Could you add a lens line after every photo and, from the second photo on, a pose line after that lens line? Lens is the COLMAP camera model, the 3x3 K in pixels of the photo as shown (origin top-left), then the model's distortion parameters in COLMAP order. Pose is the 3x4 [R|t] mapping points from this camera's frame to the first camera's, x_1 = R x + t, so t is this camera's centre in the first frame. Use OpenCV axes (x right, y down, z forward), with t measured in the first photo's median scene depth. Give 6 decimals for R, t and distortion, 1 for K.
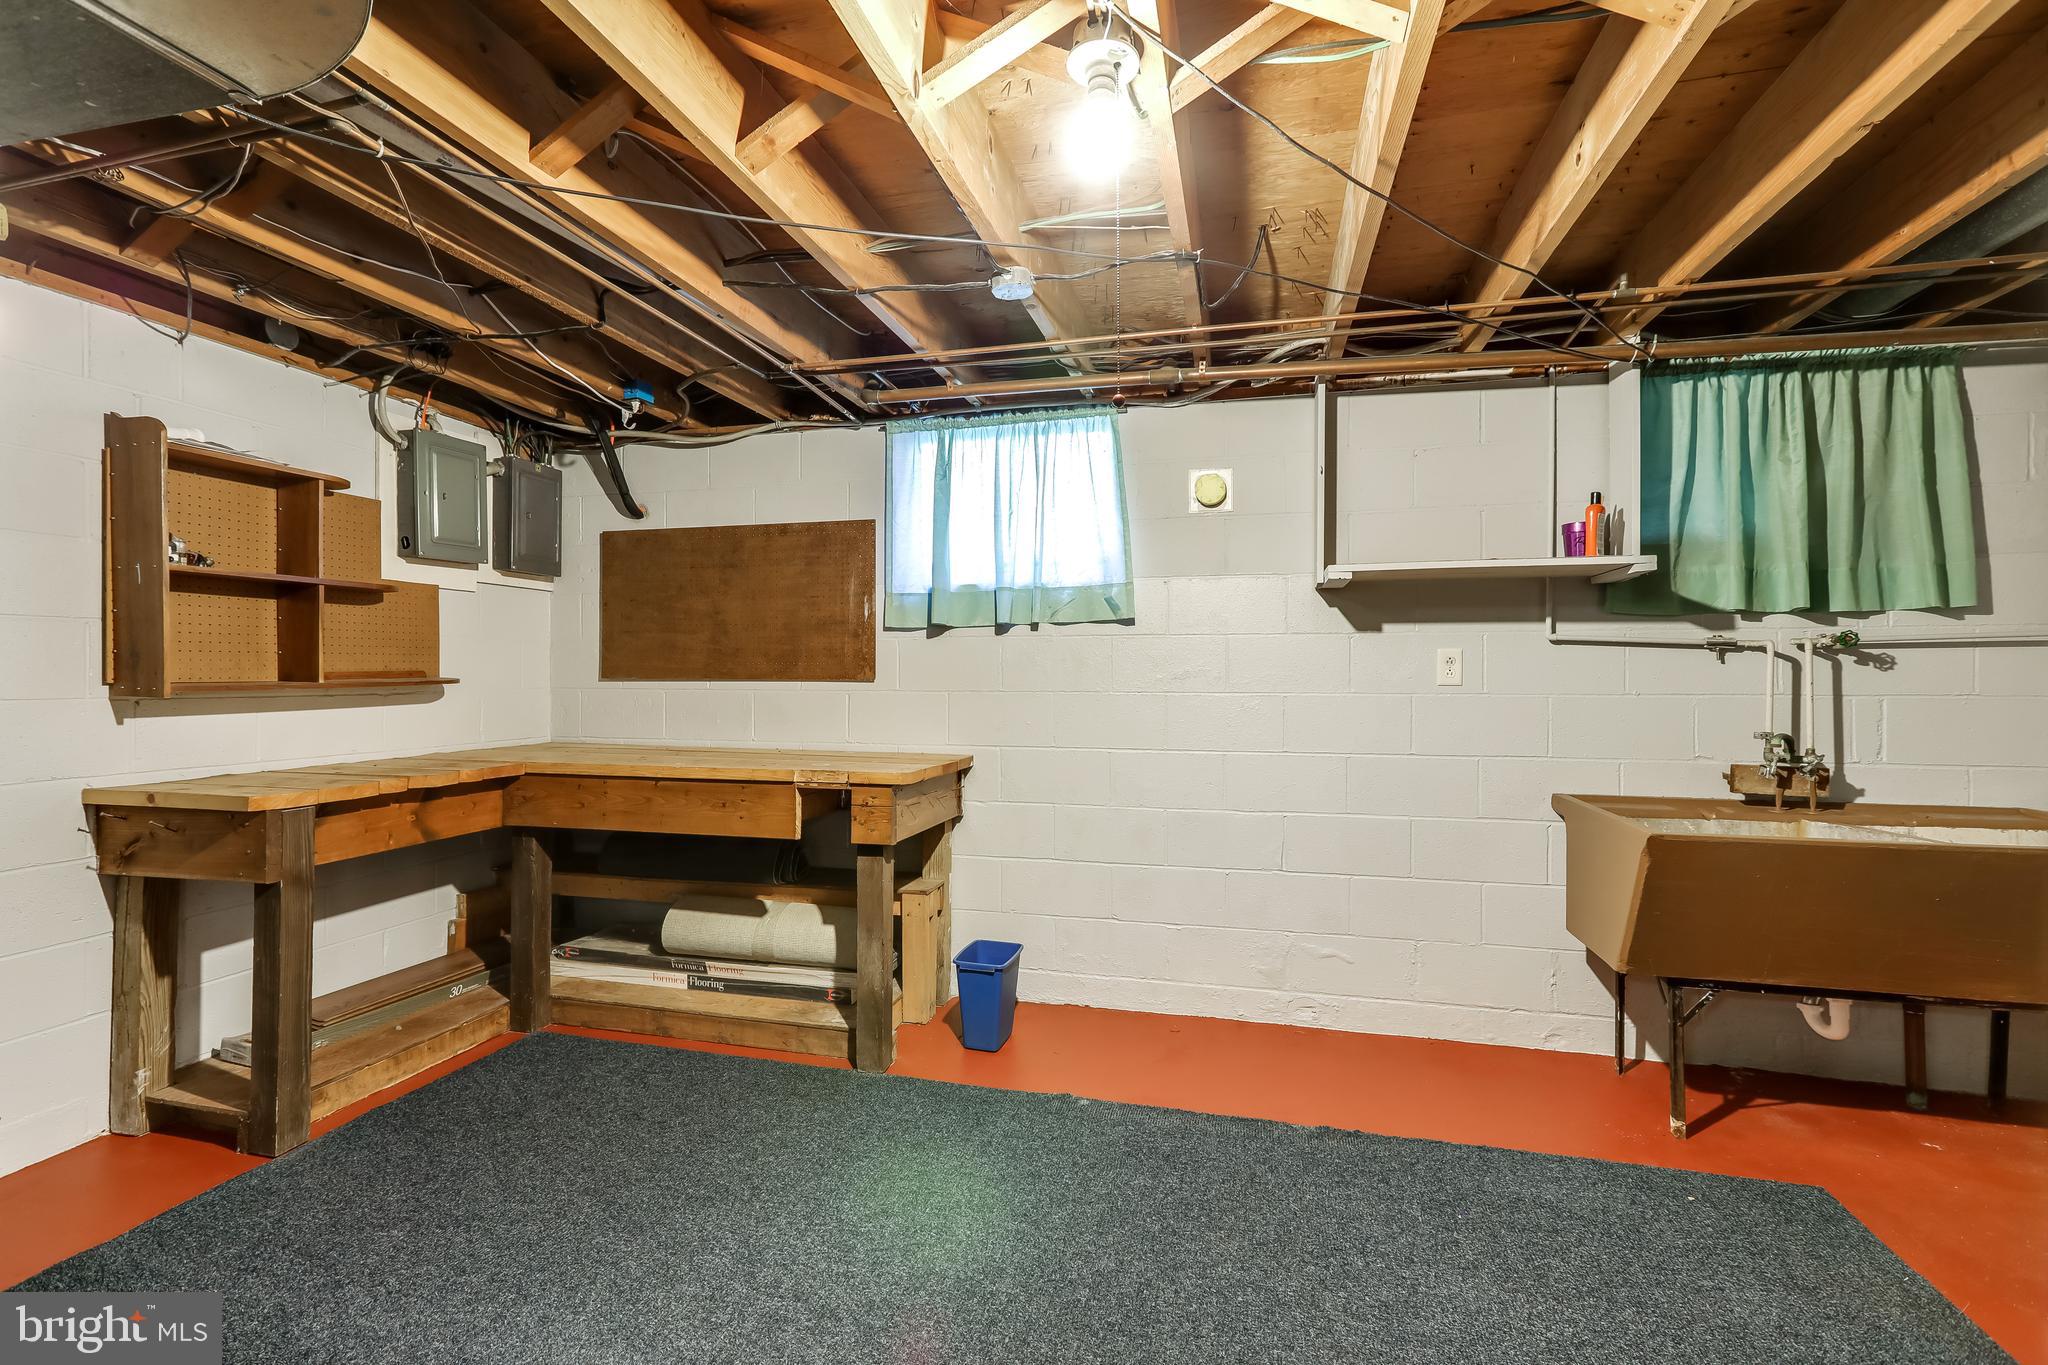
lens RADIAL K [[928.7, 0, 1019.4], [0, 928.7, 676.1], [0, 0, 1]] dist [-0.003883, 0.000352]
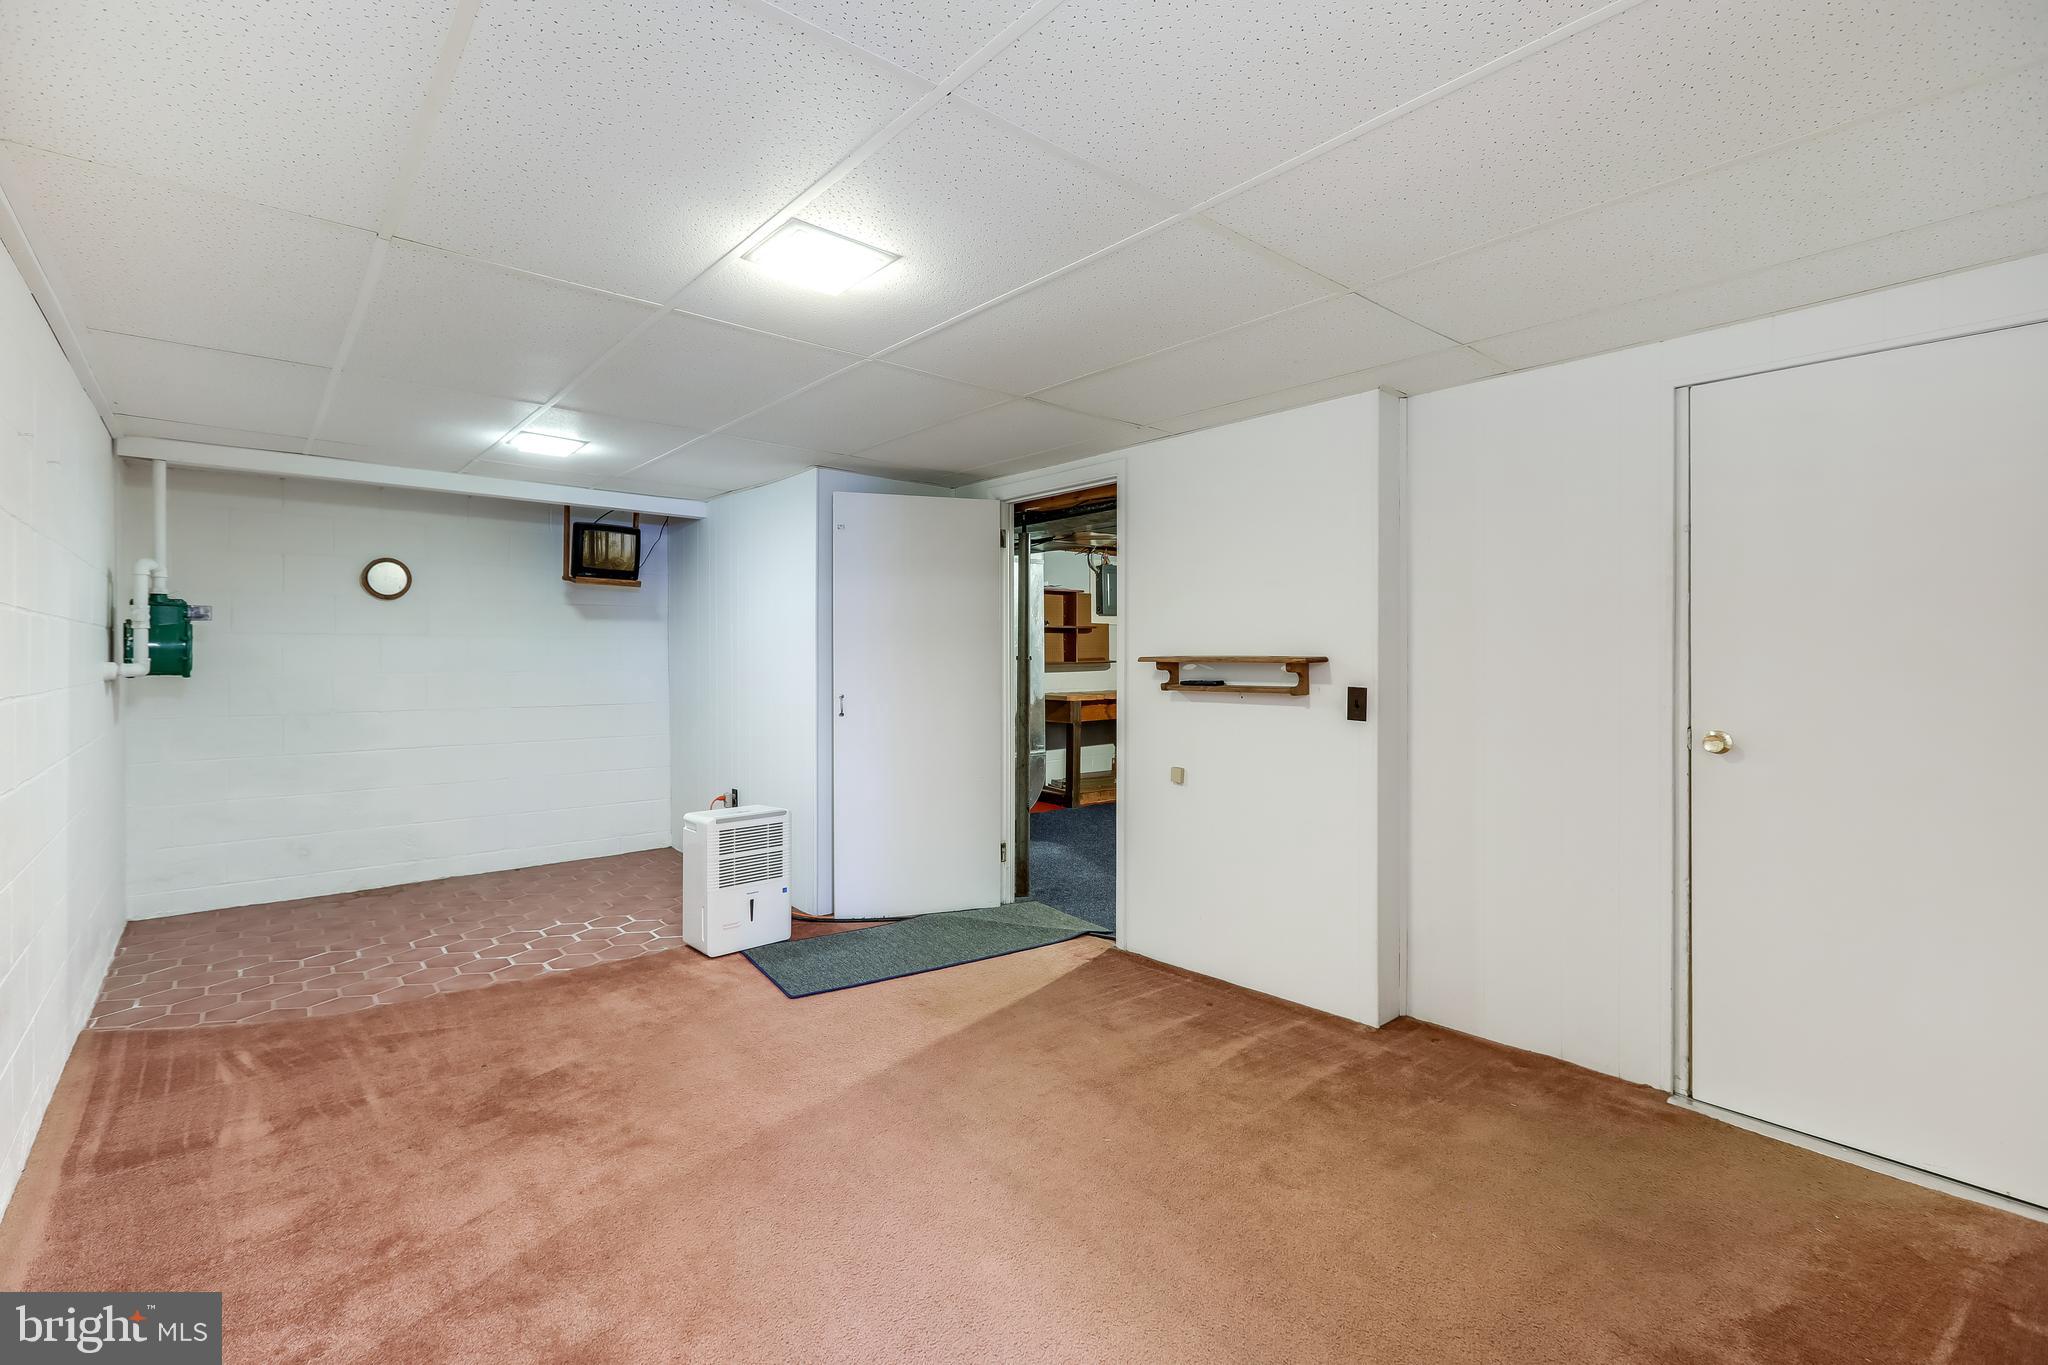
lens RADIAL K [[928.7, 0, 1024.0], [0, 928.7, 671.2], [0, 0, 1]] dist [-0.003883, 0.000352]
pose [[0.816150, -0.001395, -0.577838, 0.753305], [0.008809, 0.999911, 0.010029, 0.003730], [0.577773, -0.013275, 0.816090, -1.403468]]
